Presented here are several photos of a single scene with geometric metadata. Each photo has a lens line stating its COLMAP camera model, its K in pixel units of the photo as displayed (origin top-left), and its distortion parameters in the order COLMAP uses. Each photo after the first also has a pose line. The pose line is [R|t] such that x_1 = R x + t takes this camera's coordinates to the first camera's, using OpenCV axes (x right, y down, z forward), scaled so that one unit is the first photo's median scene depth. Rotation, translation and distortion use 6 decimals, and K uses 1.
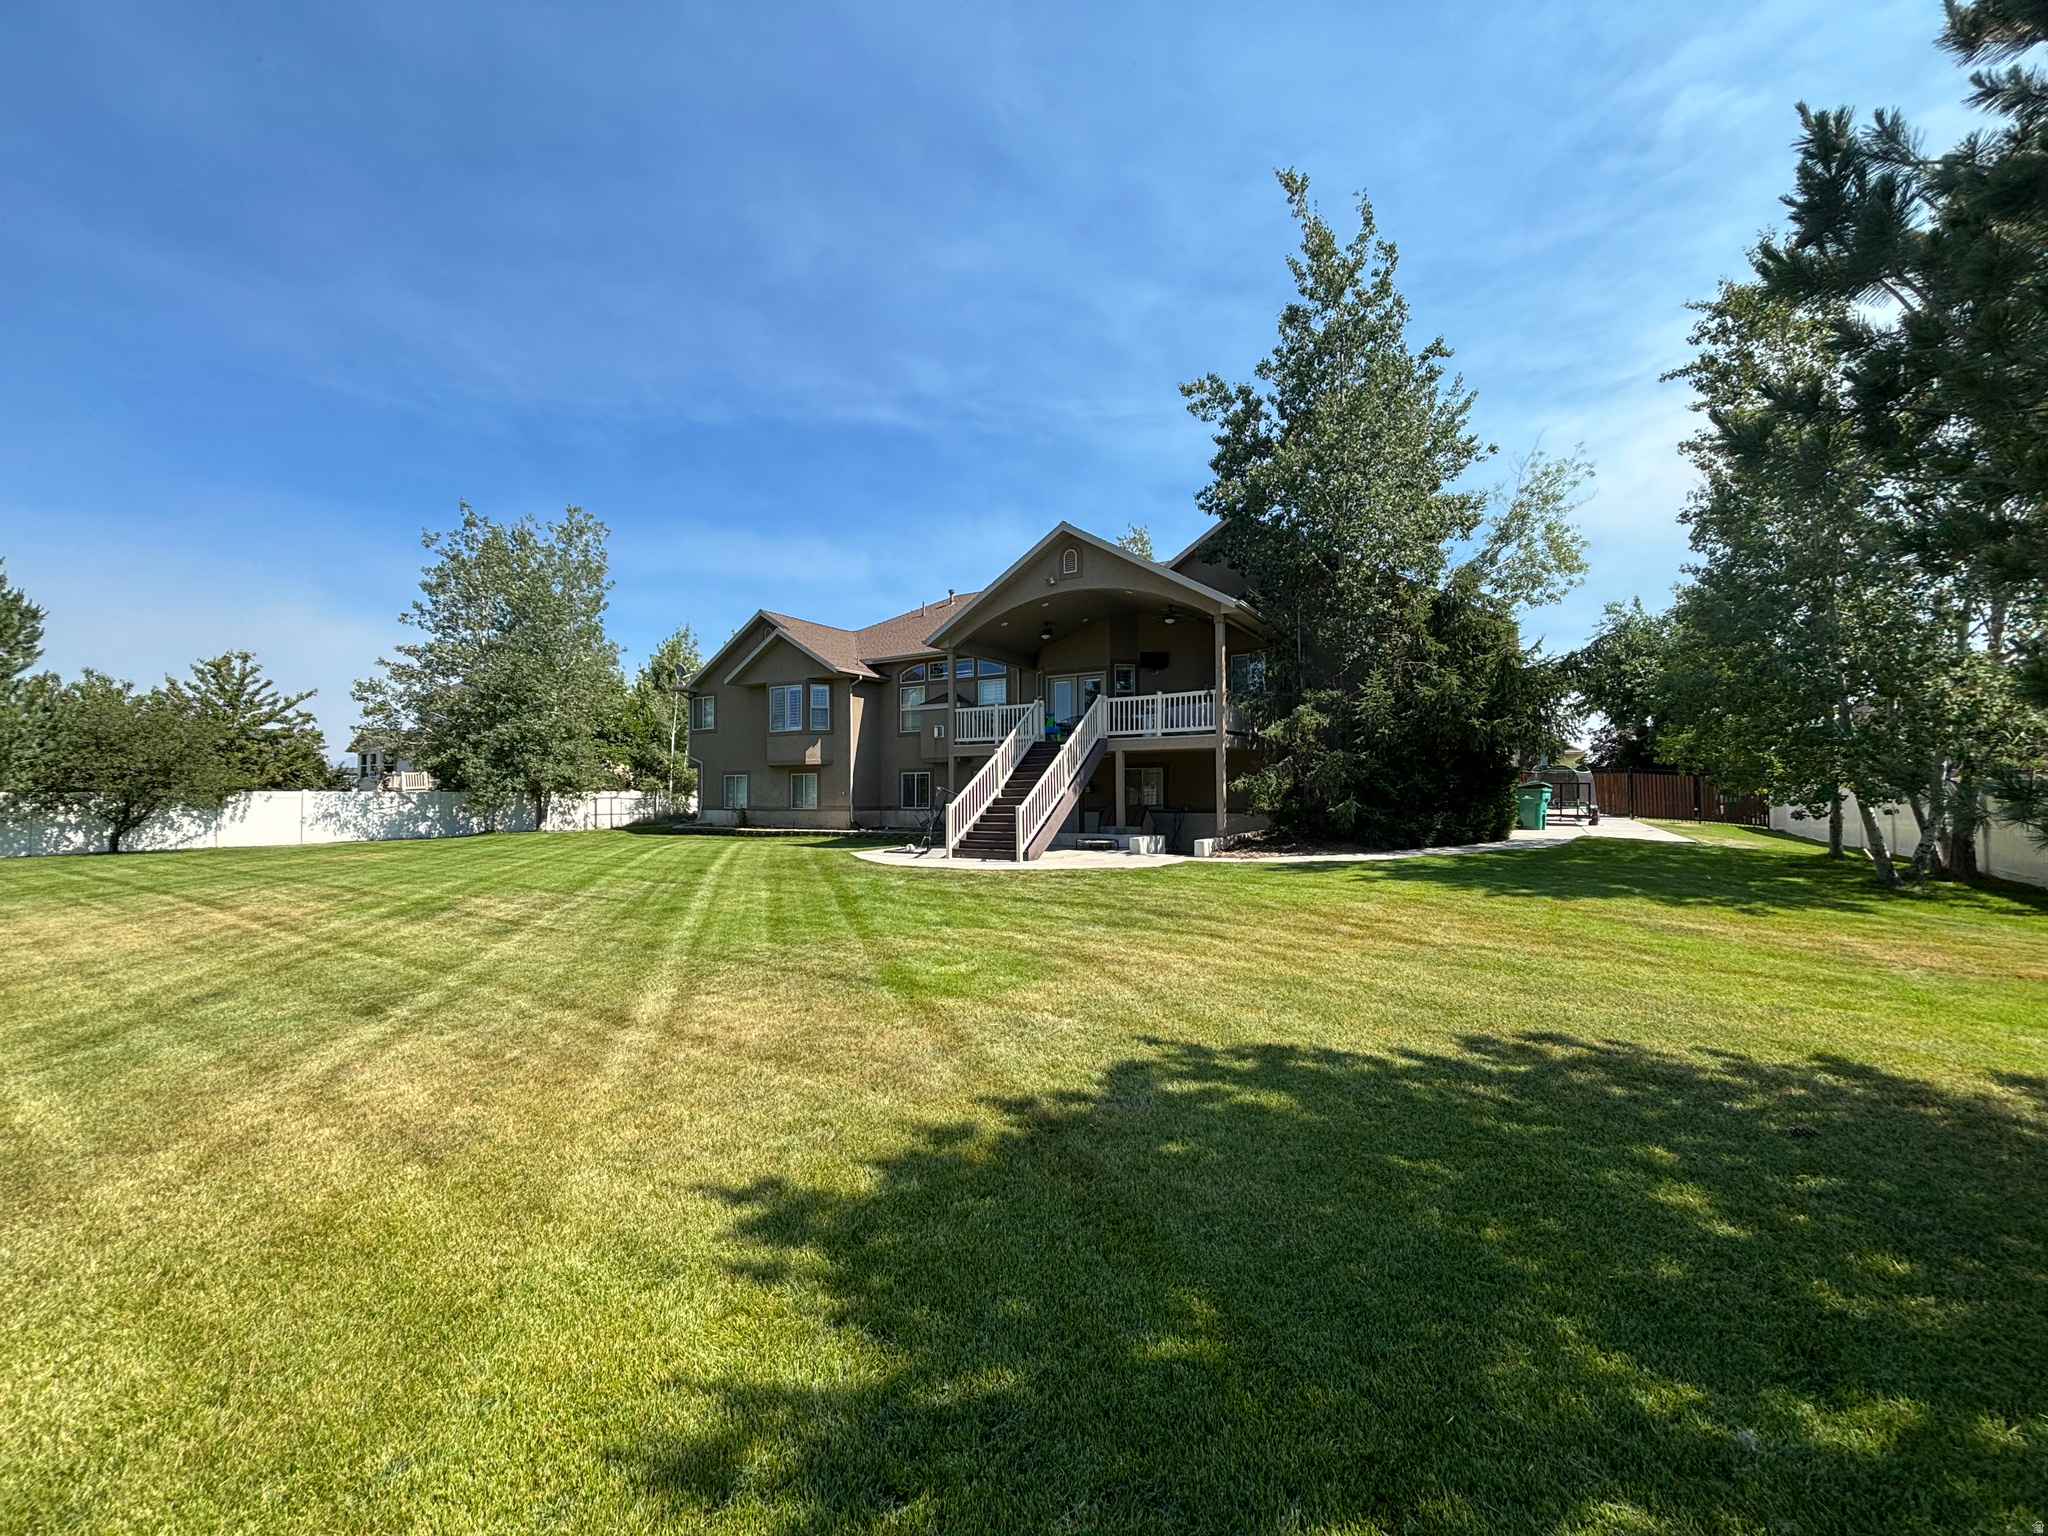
lens RADIAL K [[823.0, 0, 1005.4], [0, 823.0, 762.8], [0, 0, 1]] dist [0.004199, -0.002732]
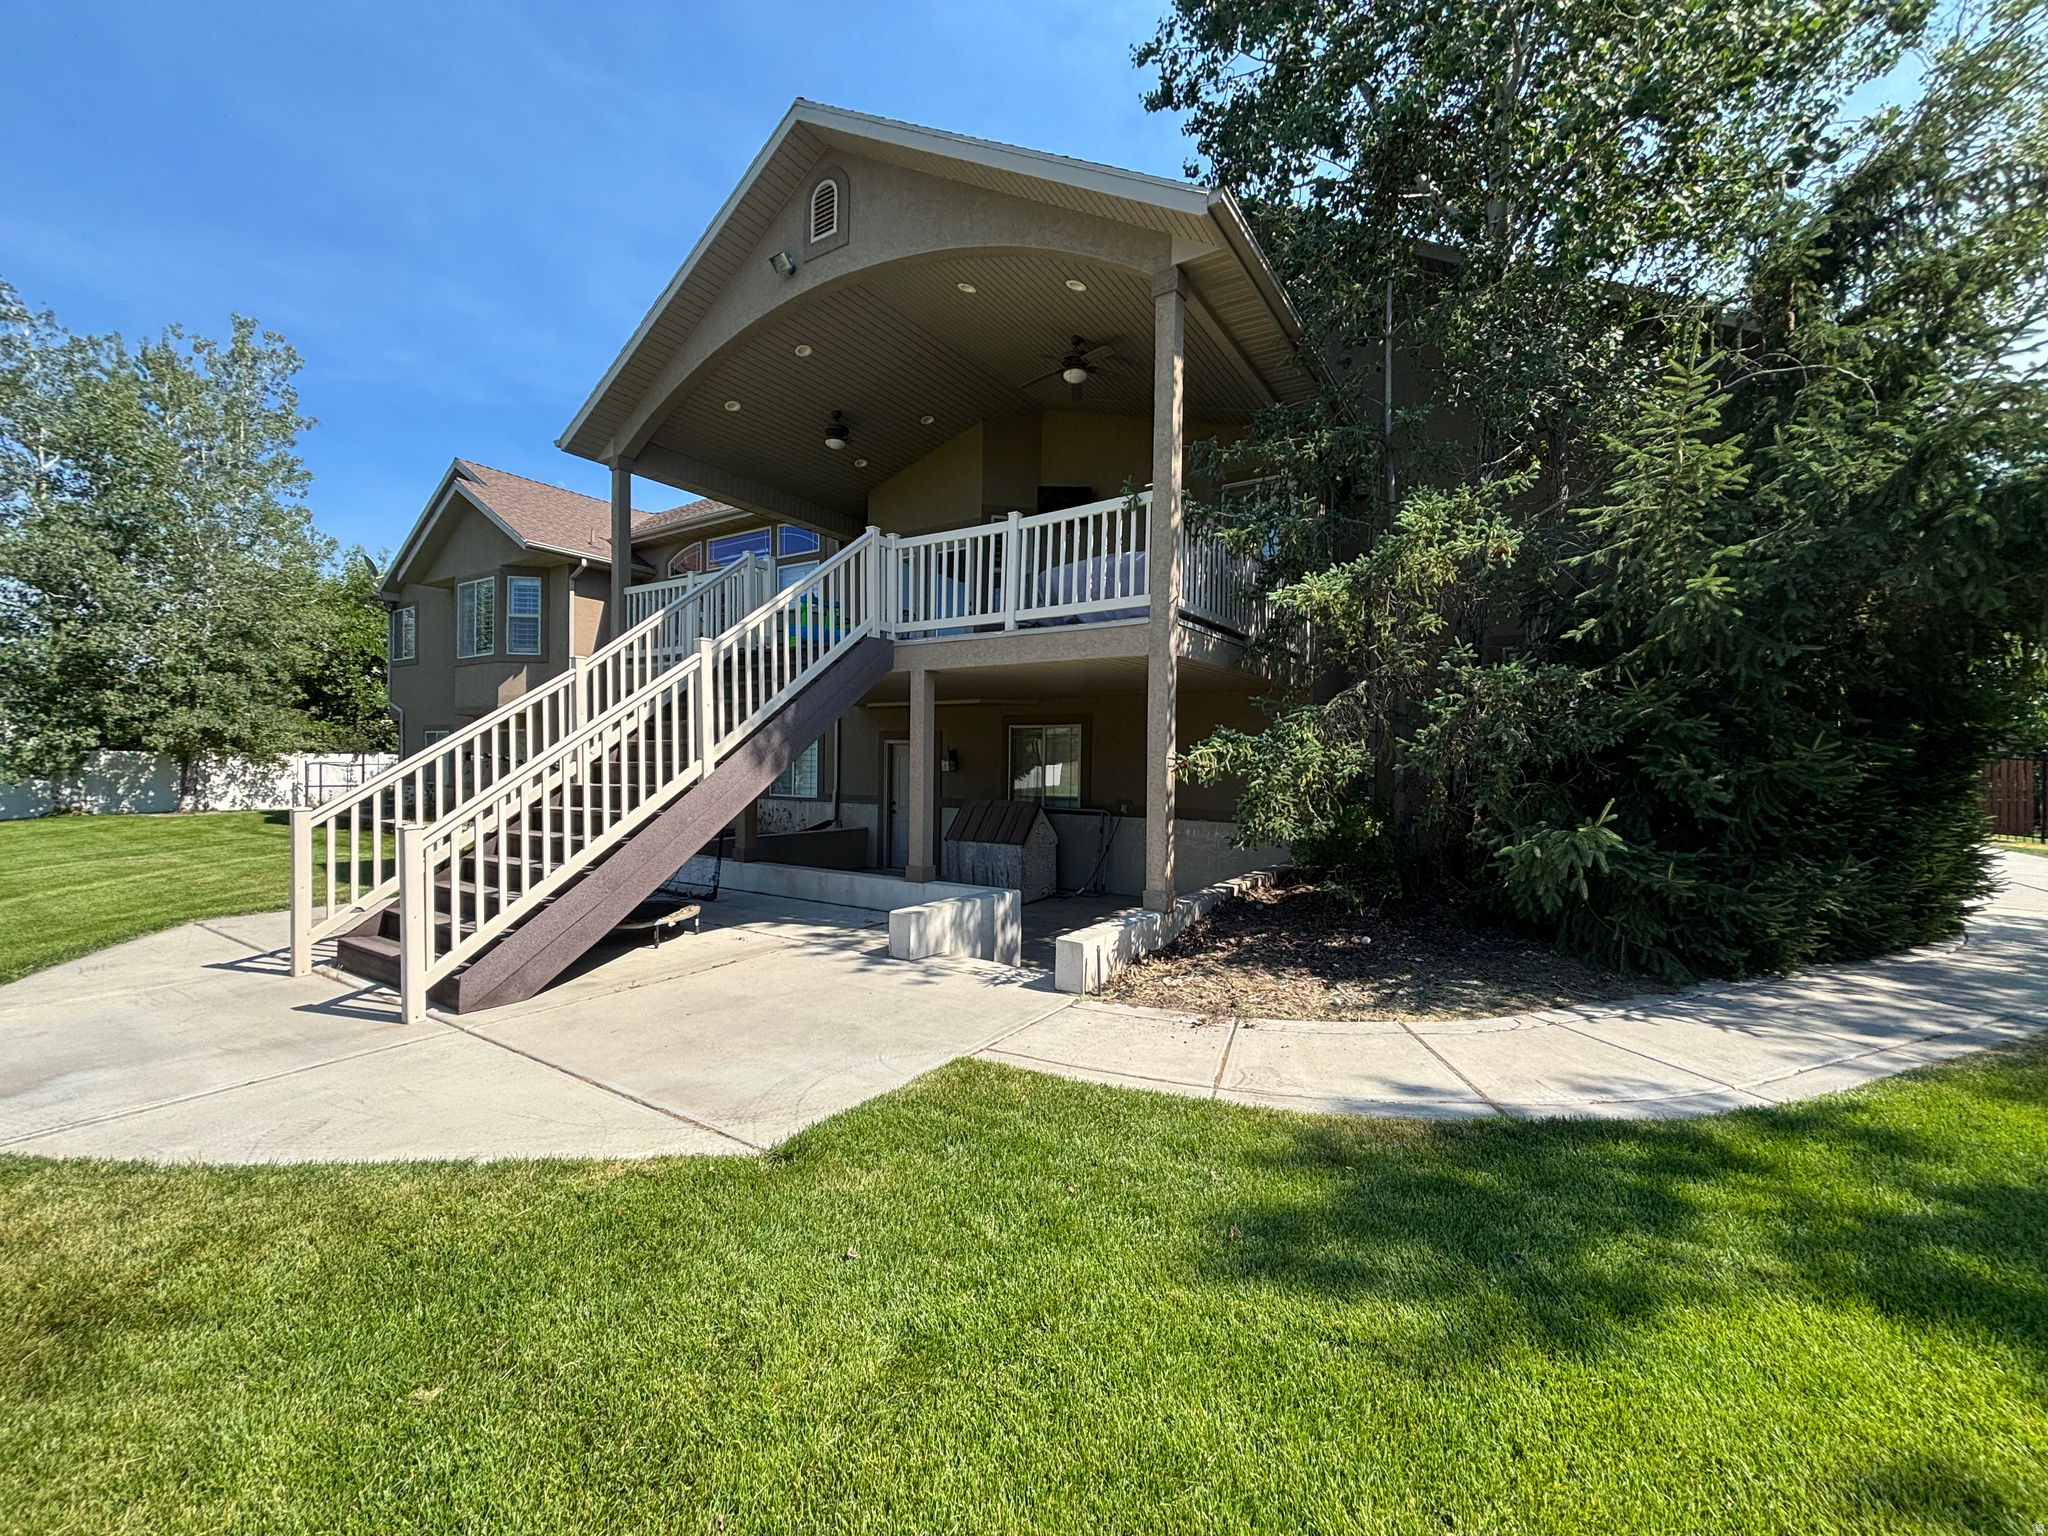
lens RADIAL K [[823.0, 0, 1025.1], [0, 823.0, 780.0], [0, 0, 1]] dist [0.004199, -0.002732]
pose [[0.999861, 0.015661, 0.005697, 0.174036], [-0.015952, 0.998338, 0.055373, 0.013821], [-0.004820, -0.055456, 0.998449, 0.556103]]
